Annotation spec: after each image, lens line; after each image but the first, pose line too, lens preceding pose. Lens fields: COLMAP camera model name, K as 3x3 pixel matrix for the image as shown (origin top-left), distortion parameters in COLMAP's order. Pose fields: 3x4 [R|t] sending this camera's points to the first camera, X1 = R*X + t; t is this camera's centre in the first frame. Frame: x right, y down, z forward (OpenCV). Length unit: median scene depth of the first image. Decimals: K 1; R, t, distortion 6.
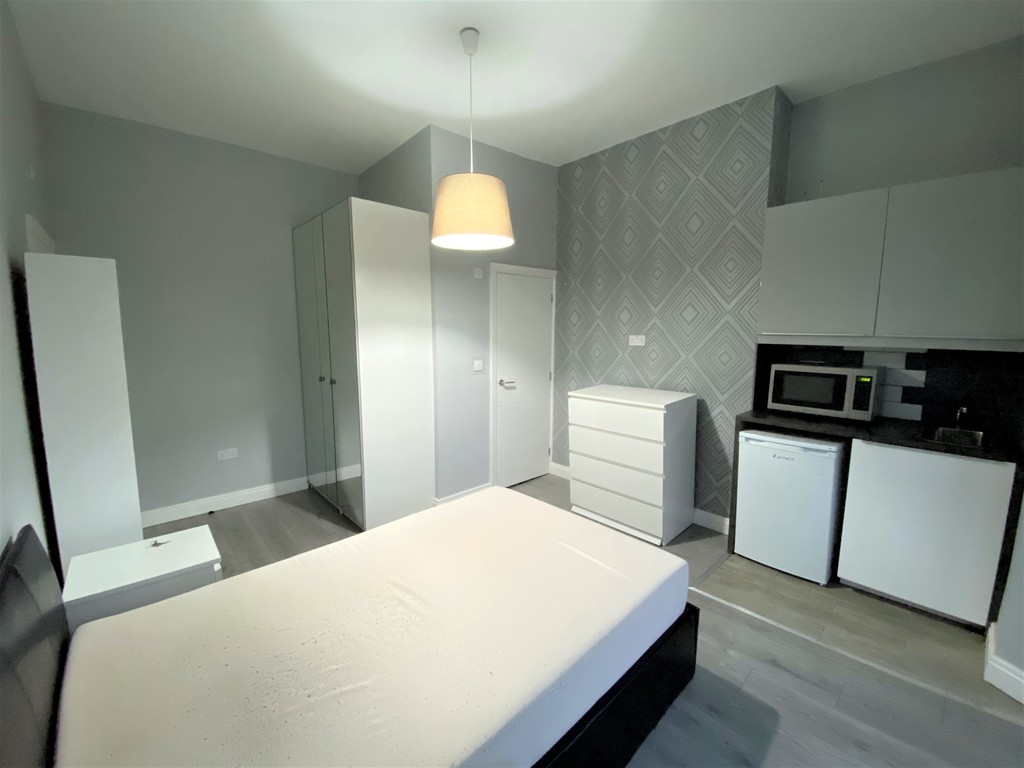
lens RADIAL K [[413.5, 0, 512.0], [0, 413.5, 384.0], [0, 0, 1]] dist [0.000340, -0.010798]
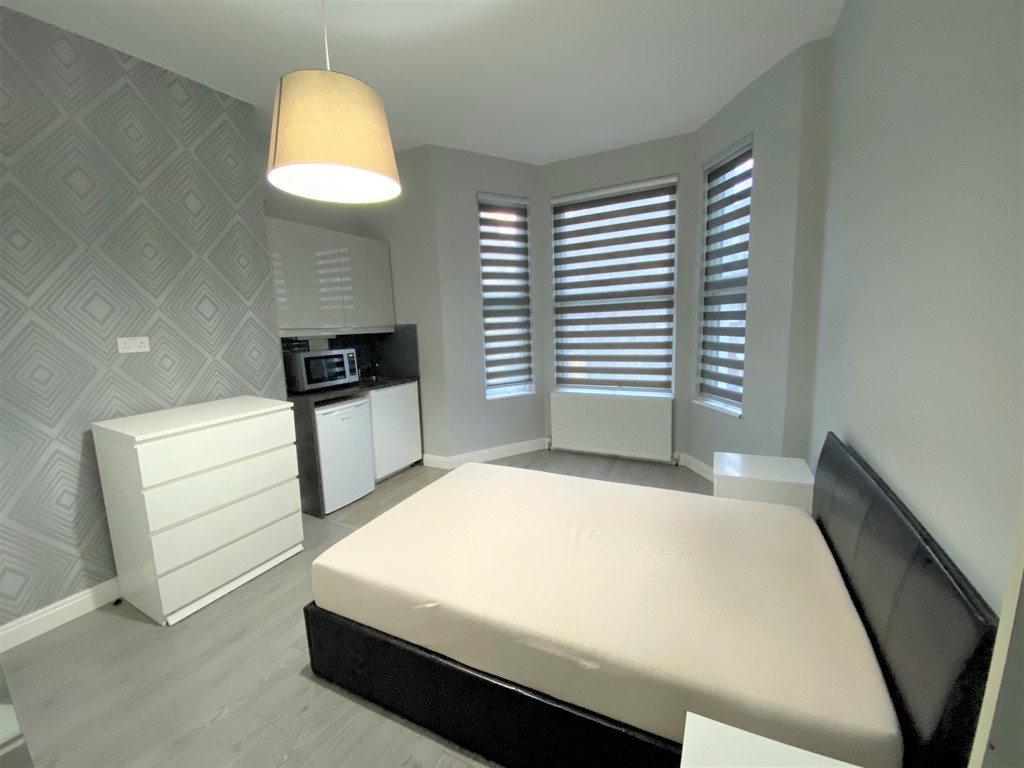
lens RADIAL K [[413.5, 0, 512.0], [0, 413.5, 384.0], [0, 0, 1]] dist [0.000340, -0.010798]
pose [[-0.358148, -0.129543, 0.924635, -0.610059], [0.152386, 0.968938, 0.194775, -0.087224], [-0.921145, 0.210659, -0.327282, 0.725239]]
